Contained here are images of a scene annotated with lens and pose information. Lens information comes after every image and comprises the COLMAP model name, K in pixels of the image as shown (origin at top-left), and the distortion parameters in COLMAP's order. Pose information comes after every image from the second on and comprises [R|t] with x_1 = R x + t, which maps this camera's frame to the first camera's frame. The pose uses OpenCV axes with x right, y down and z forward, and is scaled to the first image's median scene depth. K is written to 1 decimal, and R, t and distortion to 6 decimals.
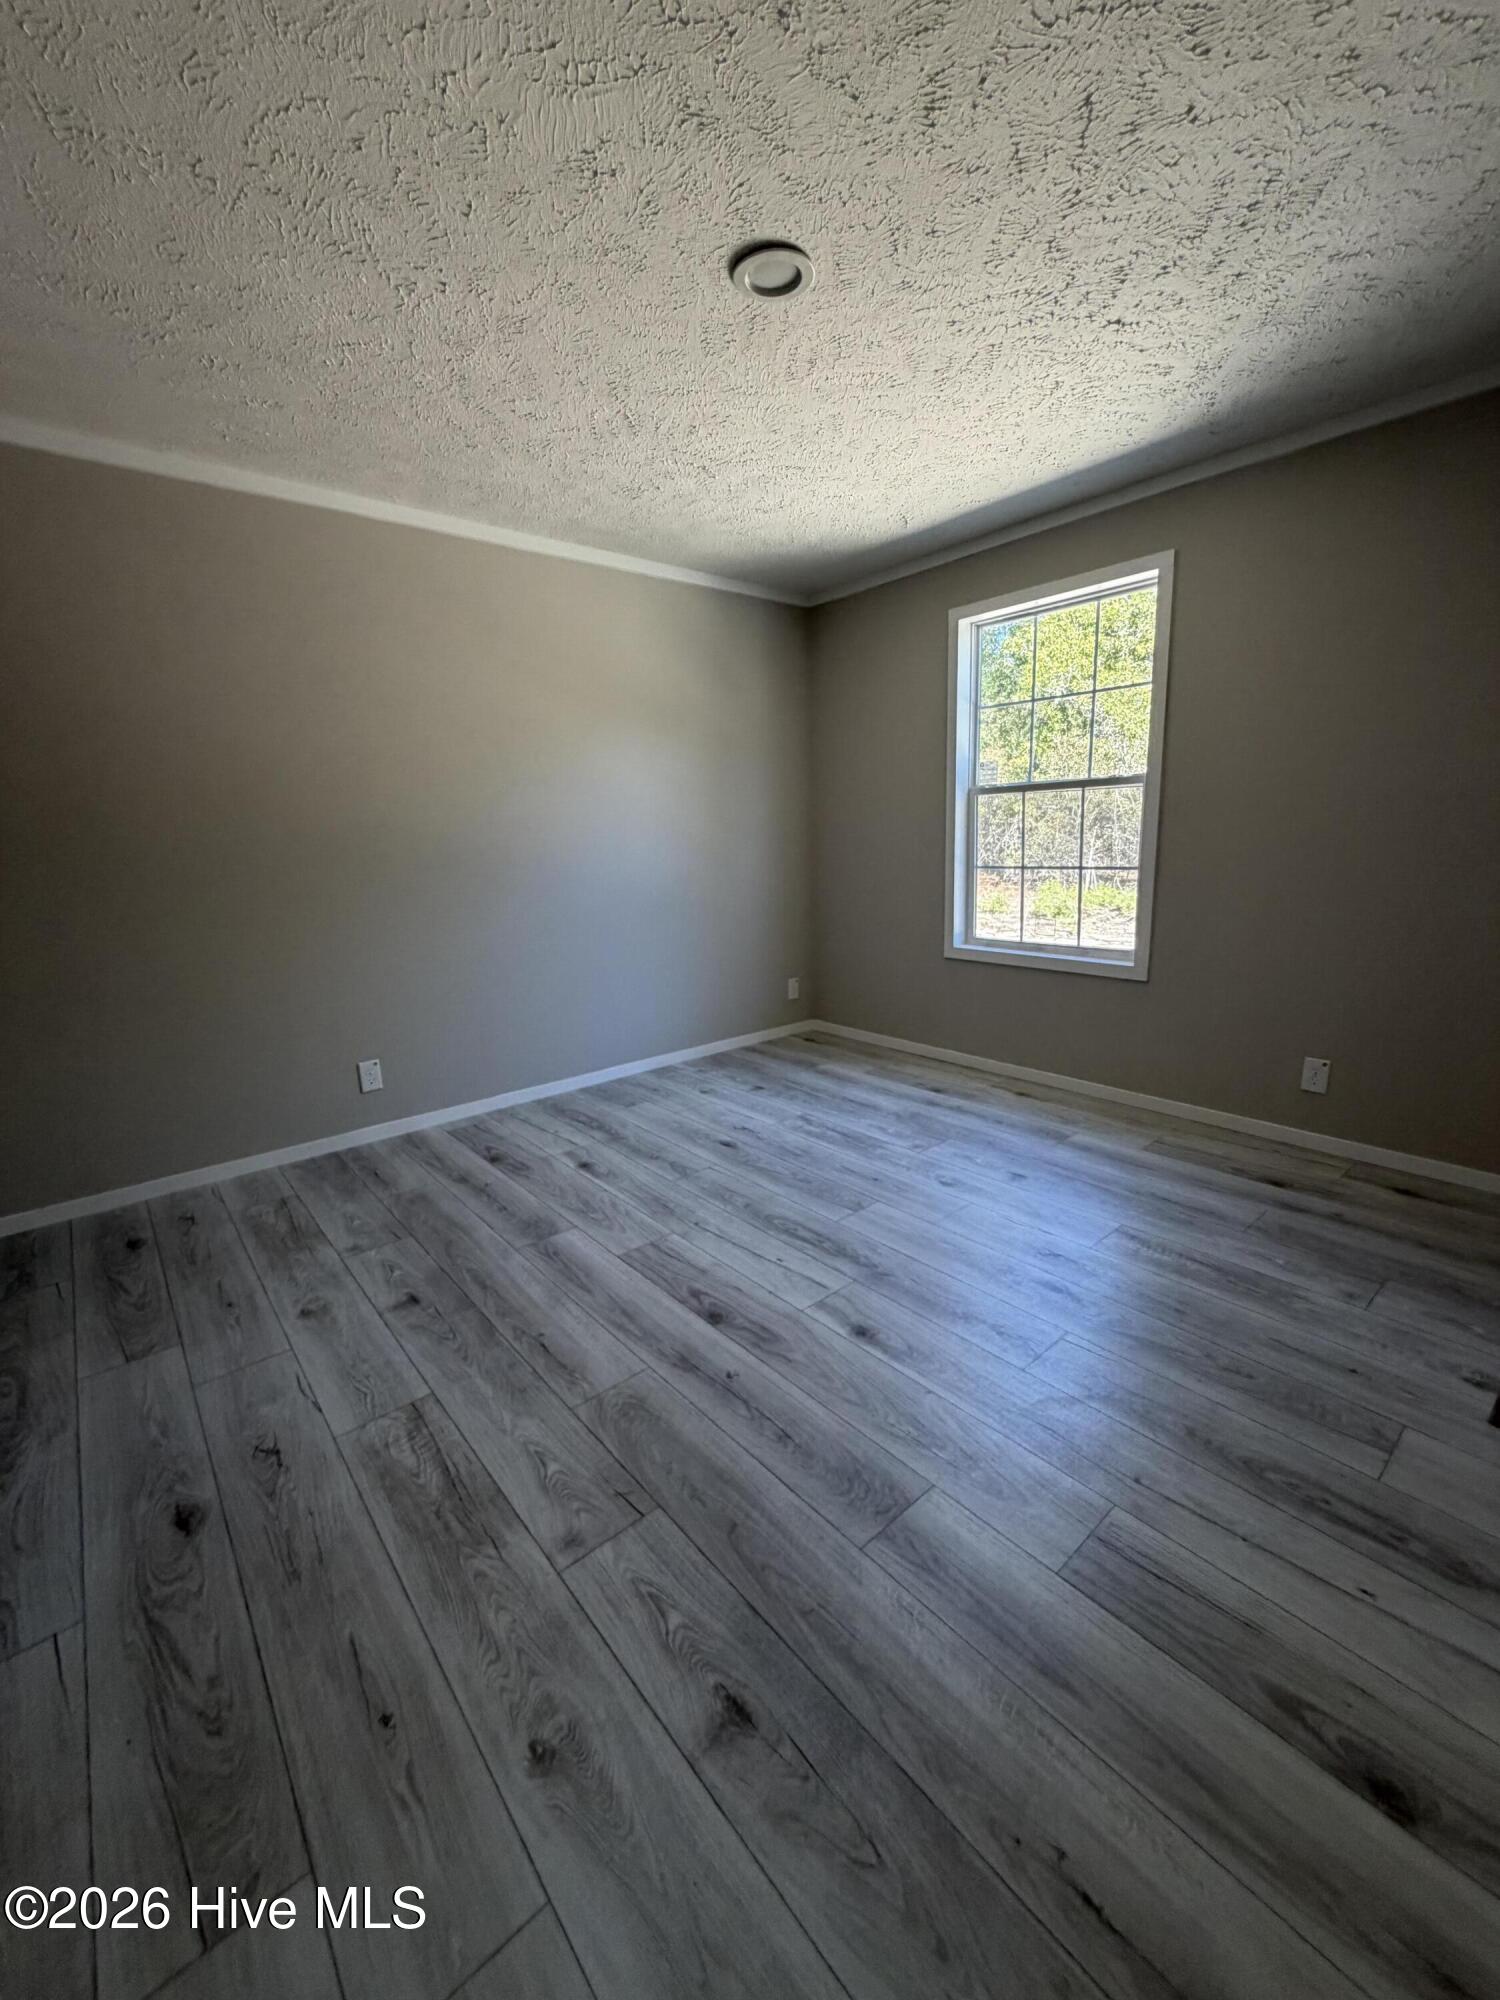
lens RADIAL K [[797.9, 0, 744.4], [0, 797.9, 990.4], [0, 0, 1]] dist [-0.000347, 0.000047]
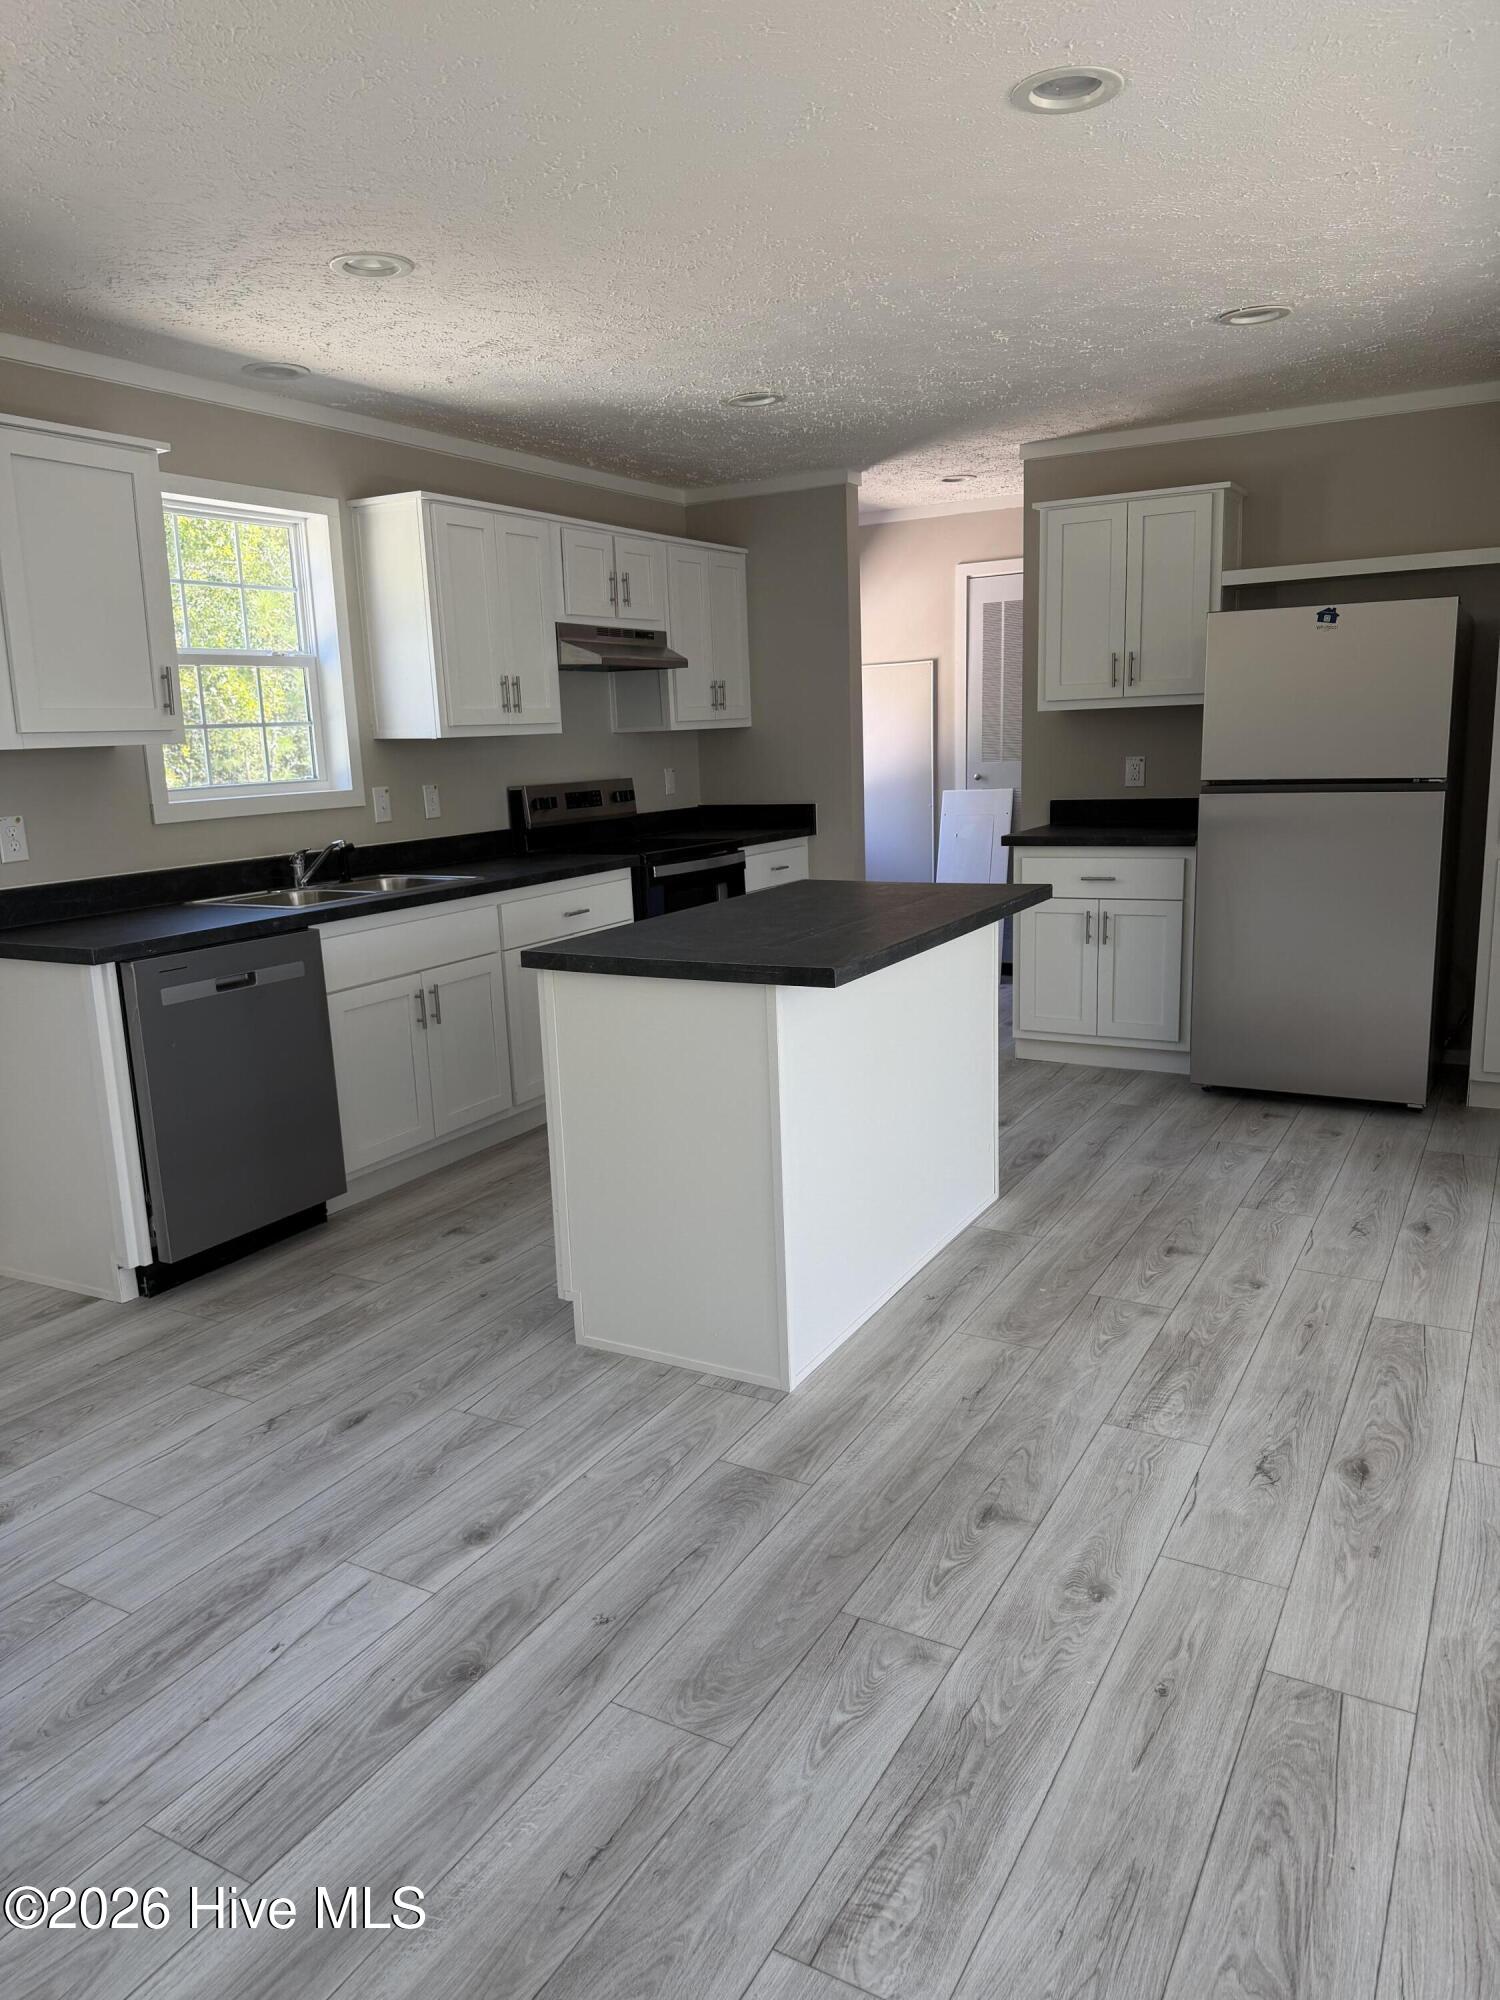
lens RADIAL K [[1400.8, 0, 731.5], [0, 1400.8, 1011.5], [0, 0, 1]] dist [0.046016, -0.056693]
pose [[-0.337646, -0.144178, 0.930166, -1.310553], [0.229028, 0.945917, 0.229755, -0.326496], [-0.912985, 0.290609, -0.286364, 1.272174]]
